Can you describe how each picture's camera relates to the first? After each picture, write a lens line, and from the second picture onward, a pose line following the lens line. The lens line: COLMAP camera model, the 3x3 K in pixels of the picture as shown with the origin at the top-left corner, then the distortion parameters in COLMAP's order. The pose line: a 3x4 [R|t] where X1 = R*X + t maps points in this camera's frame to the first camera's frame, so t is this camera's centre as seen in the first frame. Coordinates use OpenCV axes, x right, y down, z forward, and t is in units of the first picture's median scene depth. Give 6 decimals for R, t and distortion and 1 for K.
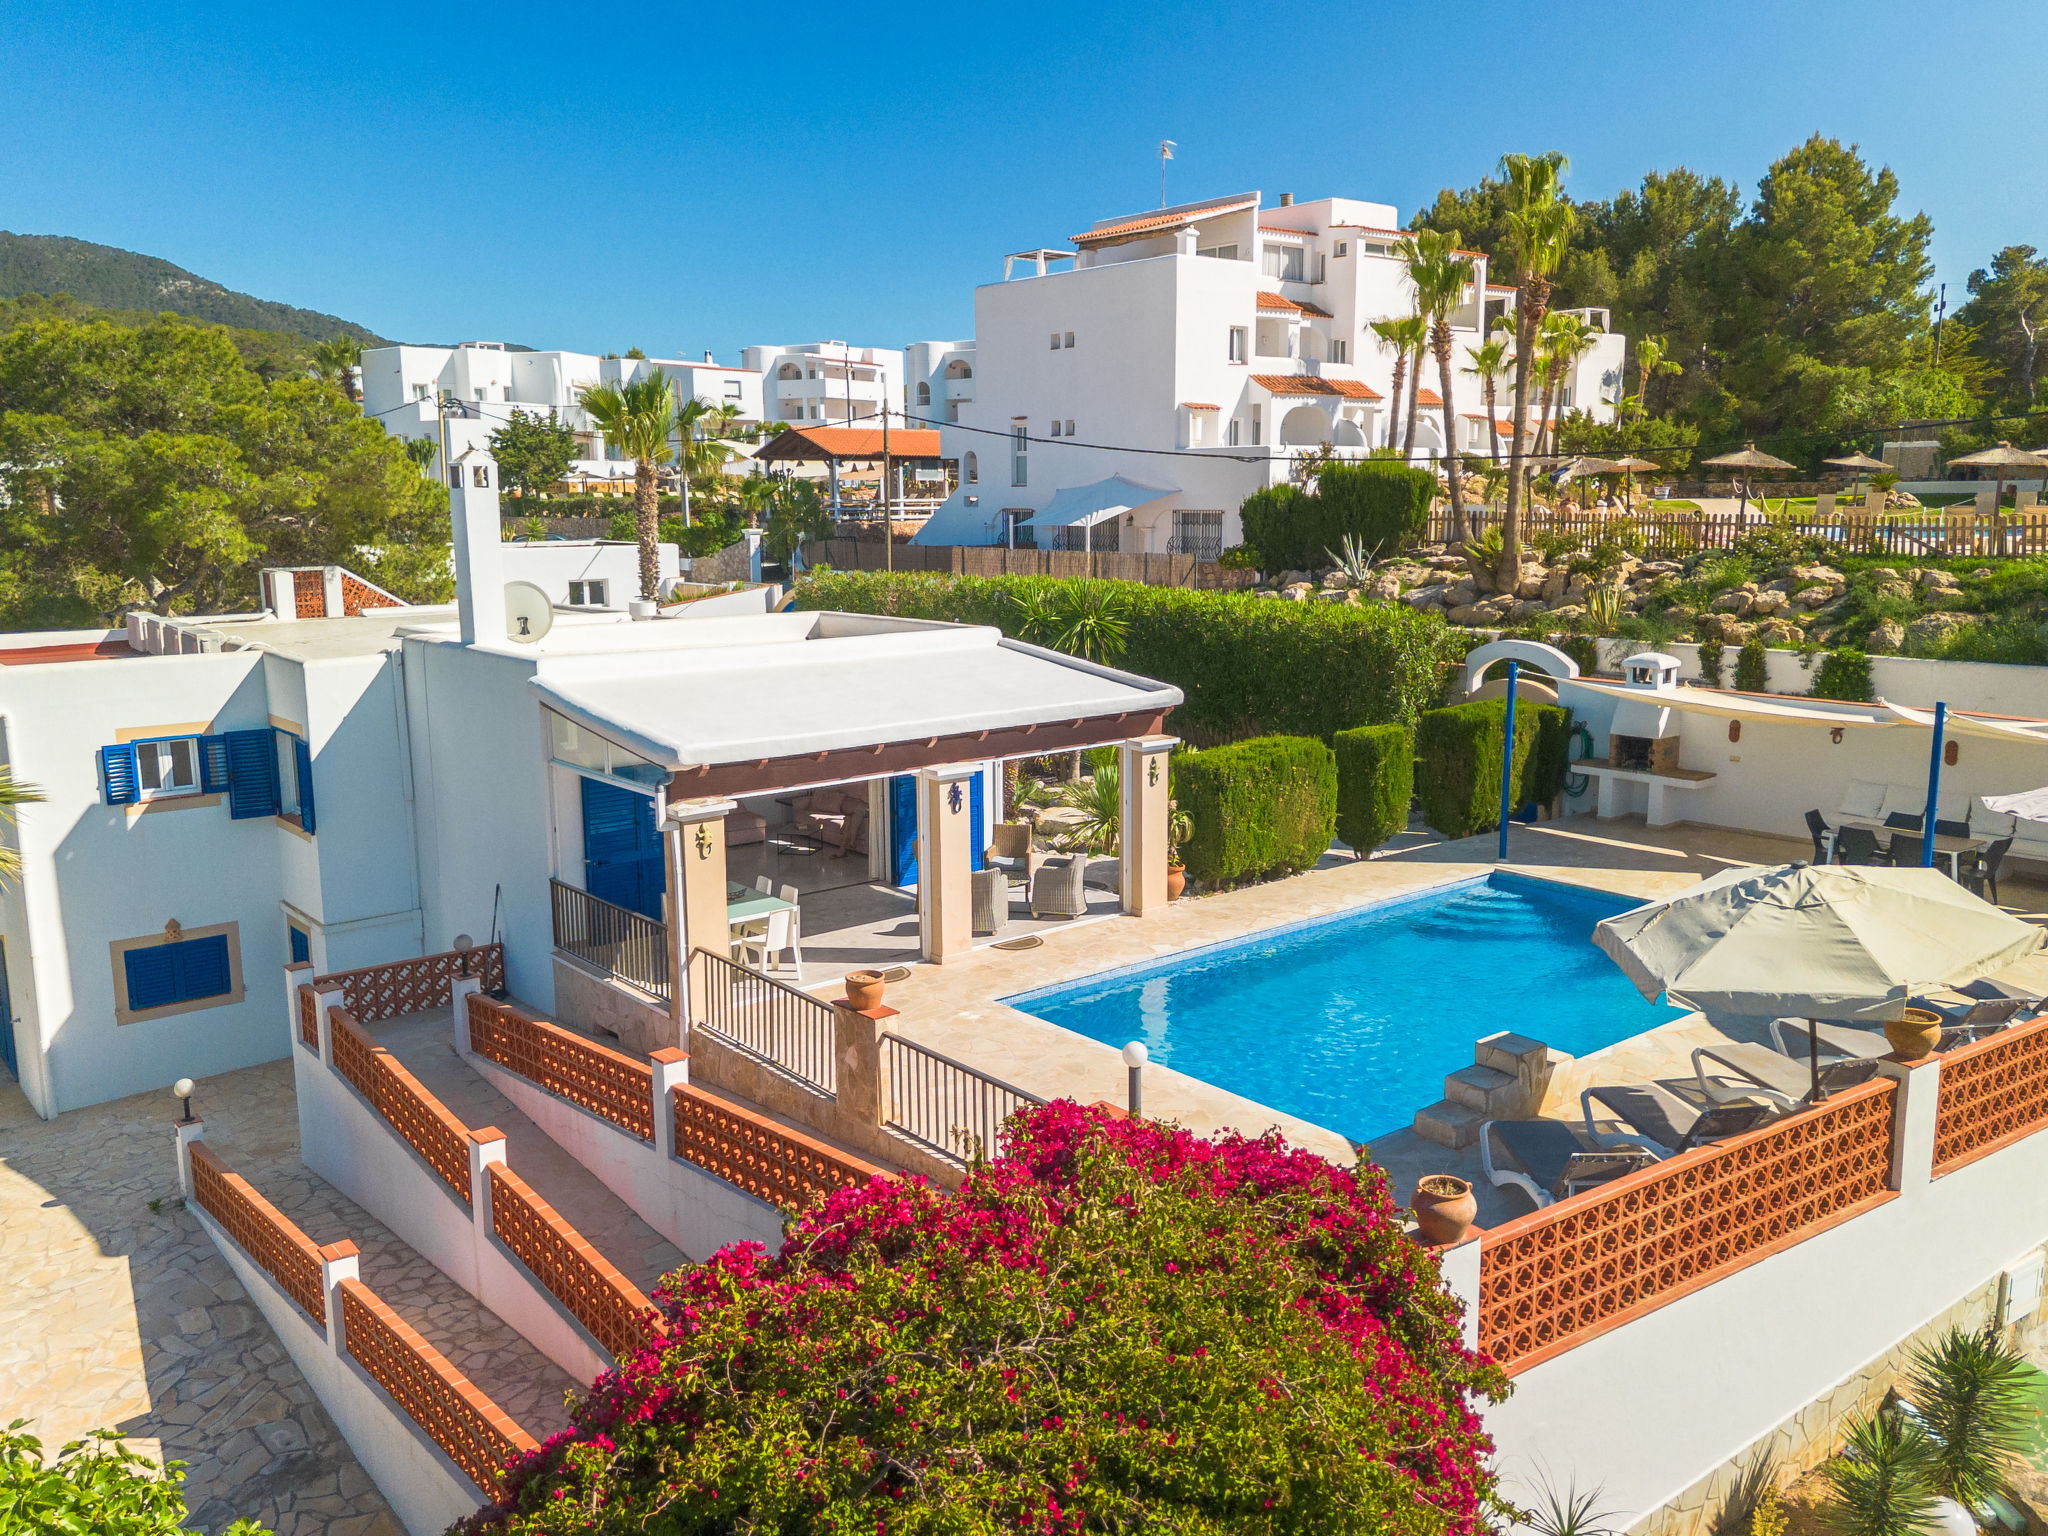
lens RADIAL K [[1637.8, 0, 1024.0], [0, 1637.8, 768.0], [0, 0, 1]] dist [0.083950, -0.082373]
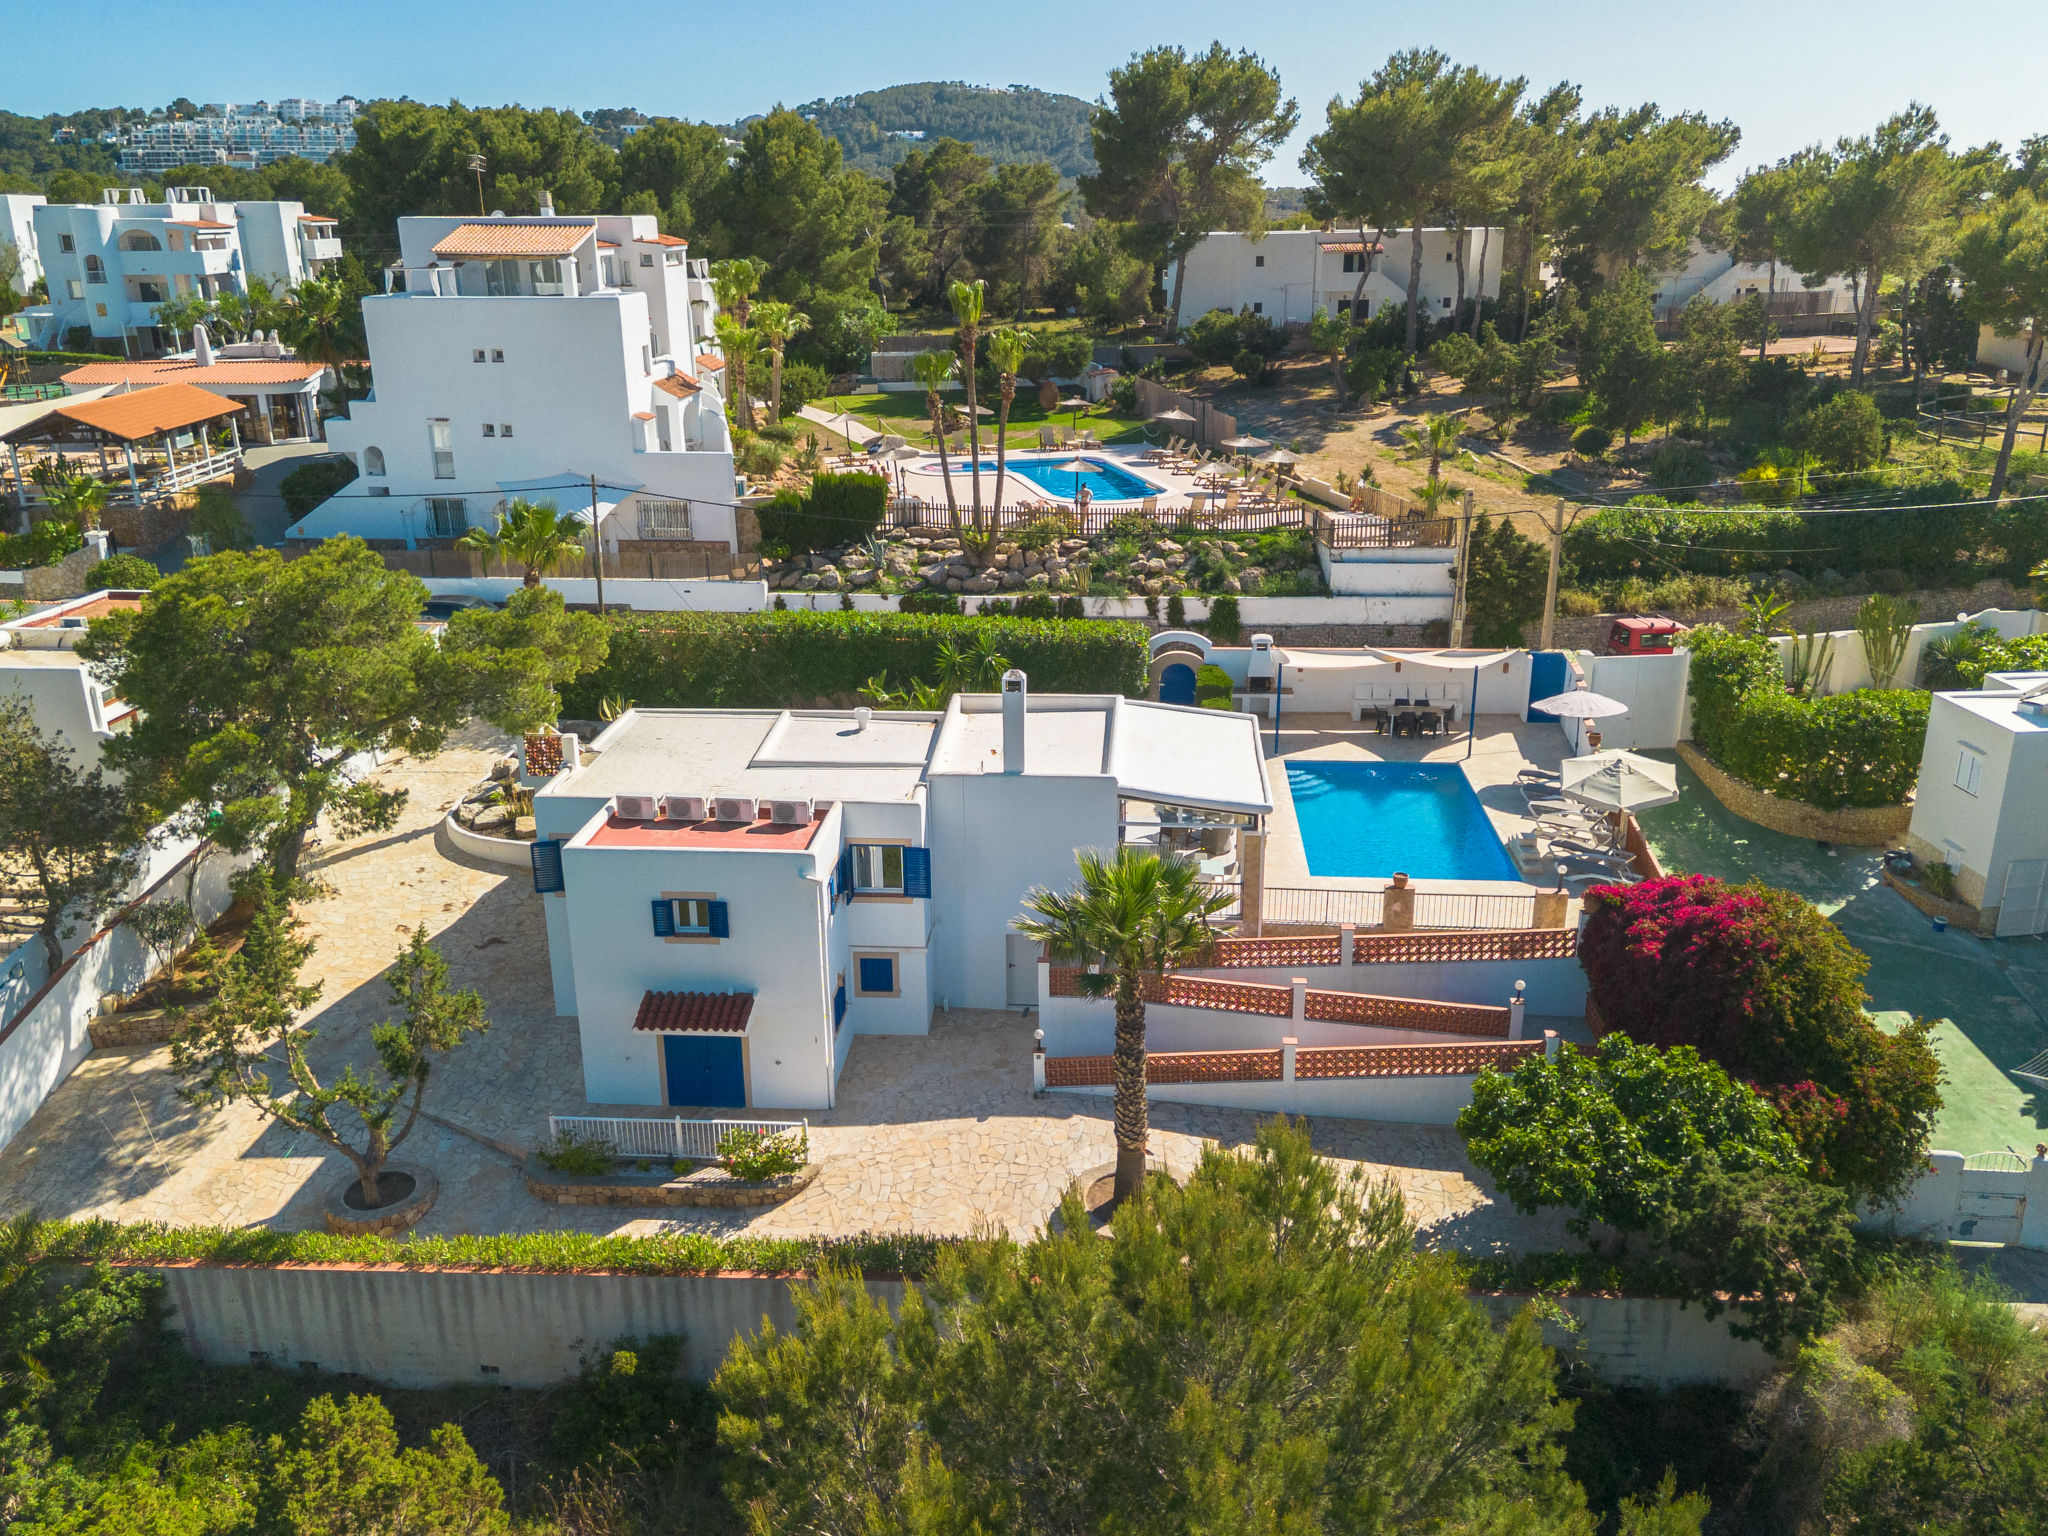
lens RADIAL K [[1645.3, 0, 1022.2], [0, 1645.3, 782.8], [0, 0, 1]] dist [0.075710, -0.064661]
pose [[0.689418, -0.234022, 0.685519, -0.911602], [0.123644, 0.970504, 0.206963, -0.253139], [-0.713733, -0.057924, 0.698018, -0.154914]]
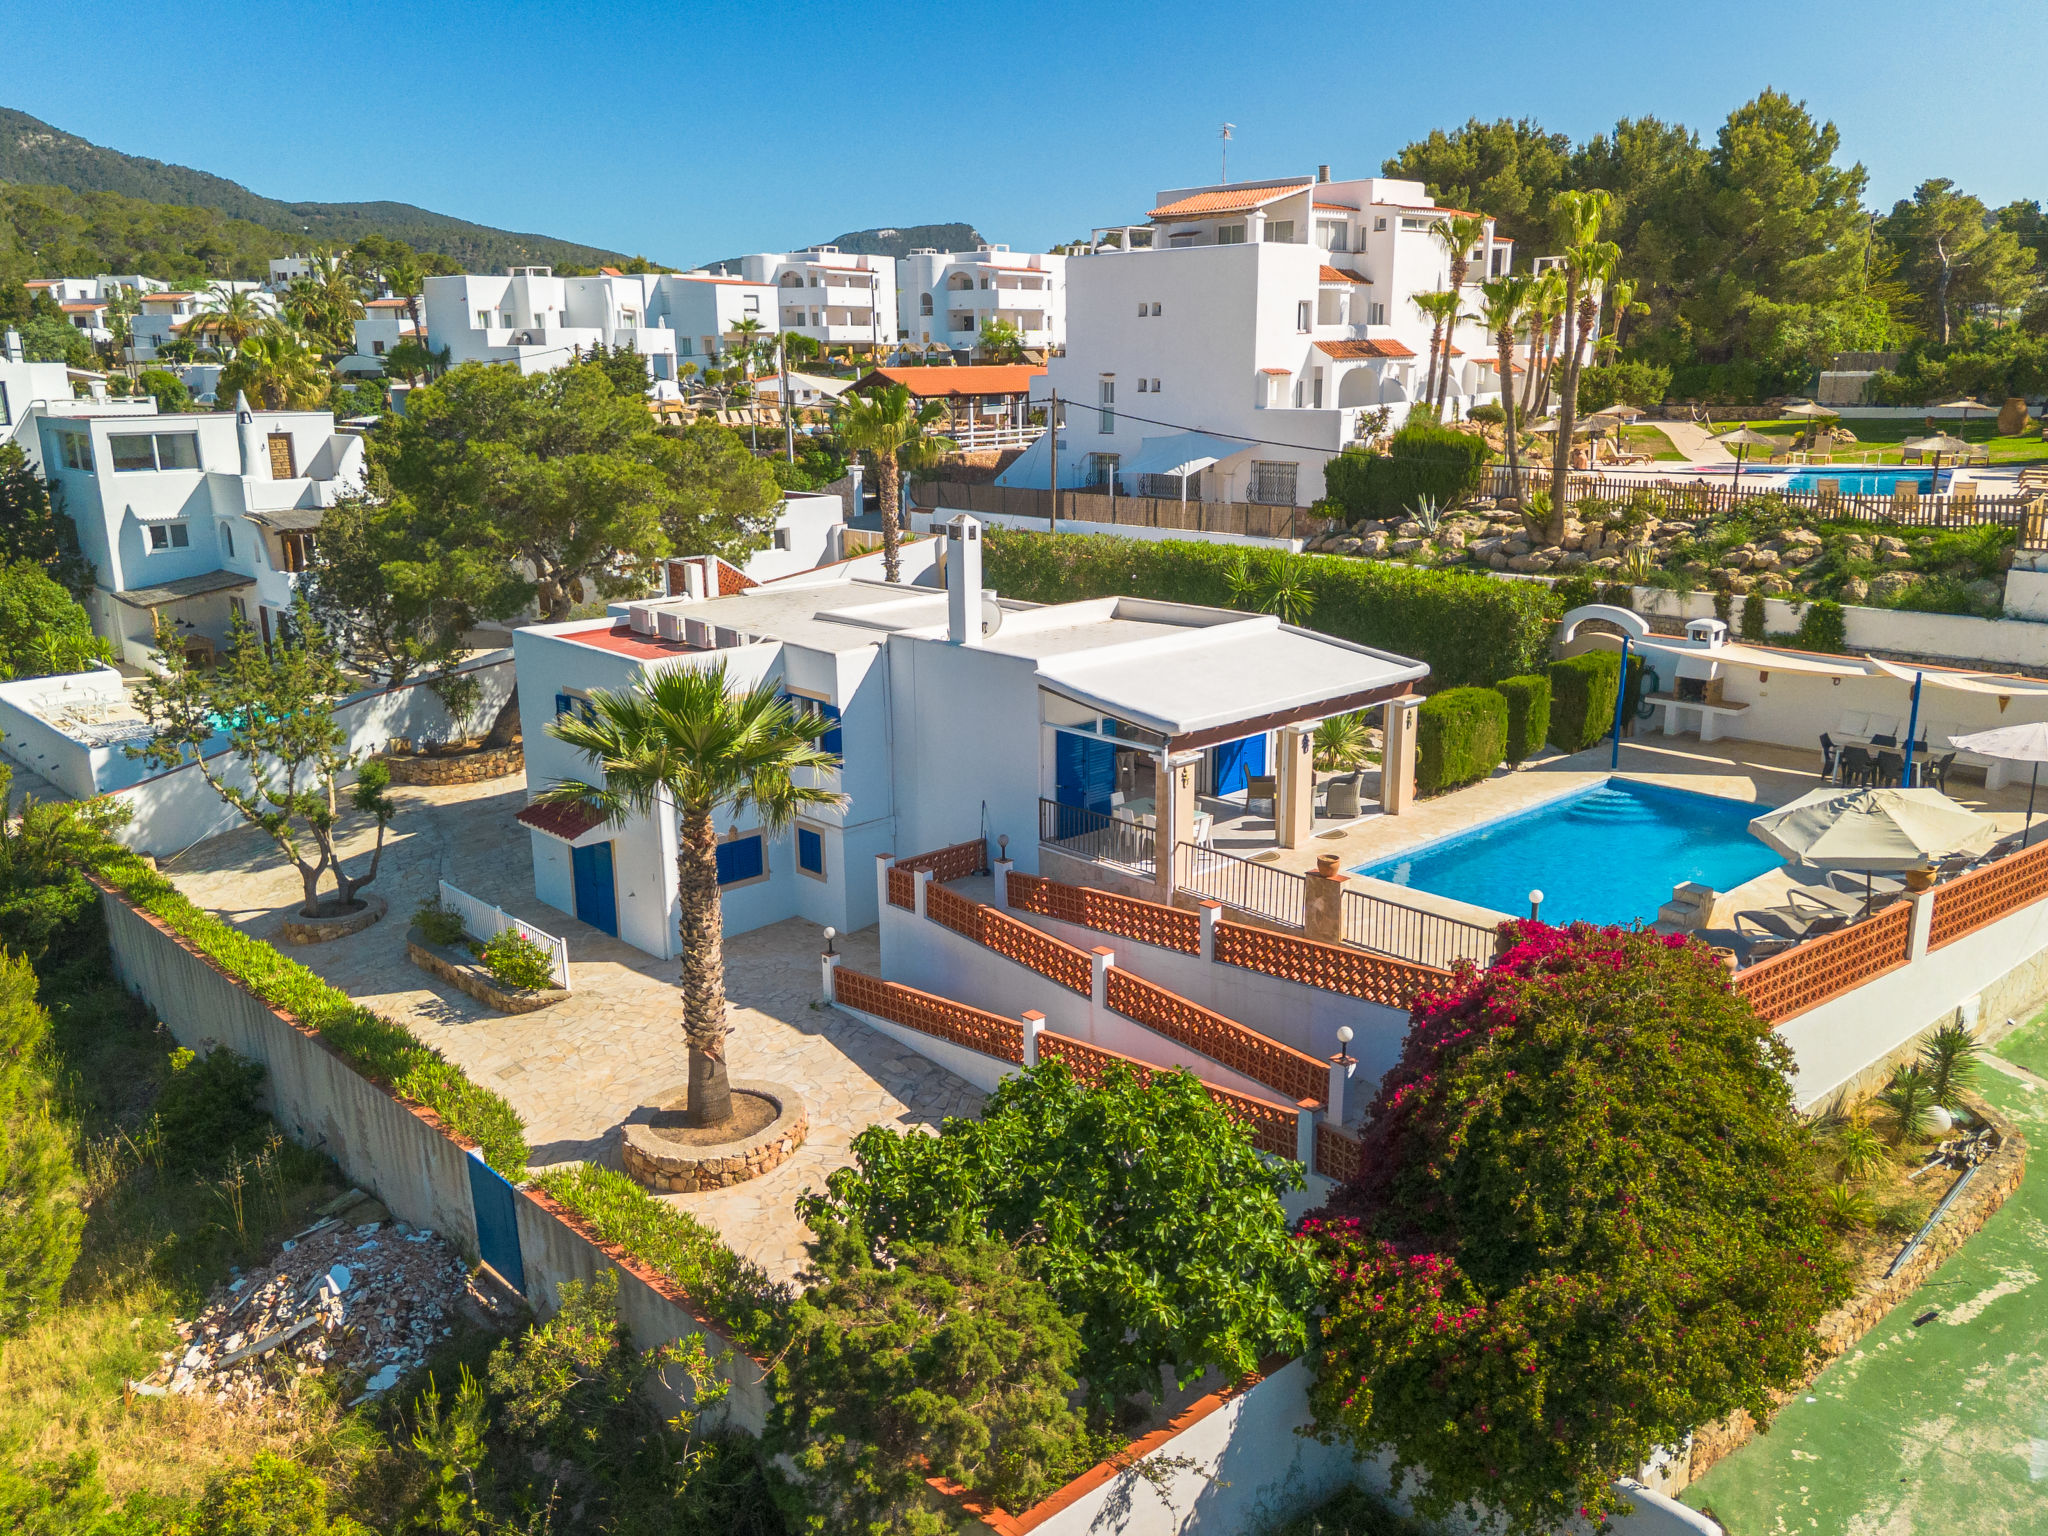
lens RADIAL K [[1645.3, 0, 1022.2], [0, 1645.3, 782.8], [0, 0, 1]] dist [0.075710, -0.064661]
pose [[0.998457, -0.017029, 0.052858, -0.207712], [0.012404, 0.996164, 0.086618, -0.044161], [-0.054130, -0.085829, 0.994838, -0.292455]]
